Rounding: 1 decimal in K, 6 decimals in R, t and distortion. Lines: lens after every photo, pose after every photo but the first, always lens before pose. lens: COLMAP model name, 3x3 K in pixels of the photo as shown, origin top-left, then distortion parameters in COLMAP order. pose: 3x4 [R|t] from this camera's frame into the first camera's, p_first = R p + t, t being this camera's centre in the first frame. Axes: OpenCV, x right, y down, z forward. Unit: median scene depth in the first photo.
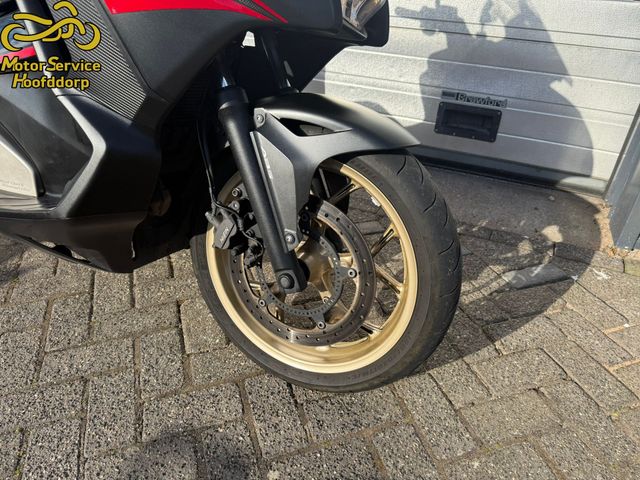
lens RADIAL K [[446.8, 0, 320.0], [0, 446.8, 240.0], [0, 0, 1]] dist [0.058191, -0.084245]
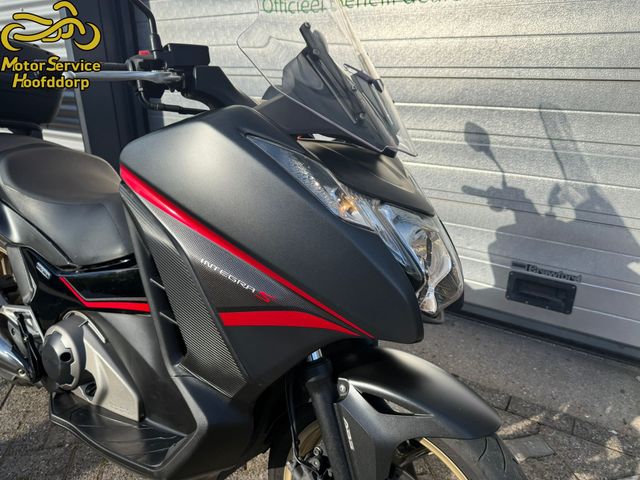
lens RADIAL K [[450.4, 0, 320.0], [0, 450.4, 240.0], [0, 0, 1]] dist [0.020528, -0.023668]
pose [[0.990834, 0.012769, -0.134481, -0.021597], [-0.037488, 0.982412, -0.182922, -0.190278], [0.129780, 0.186287, 0.973886, -0.056731]]
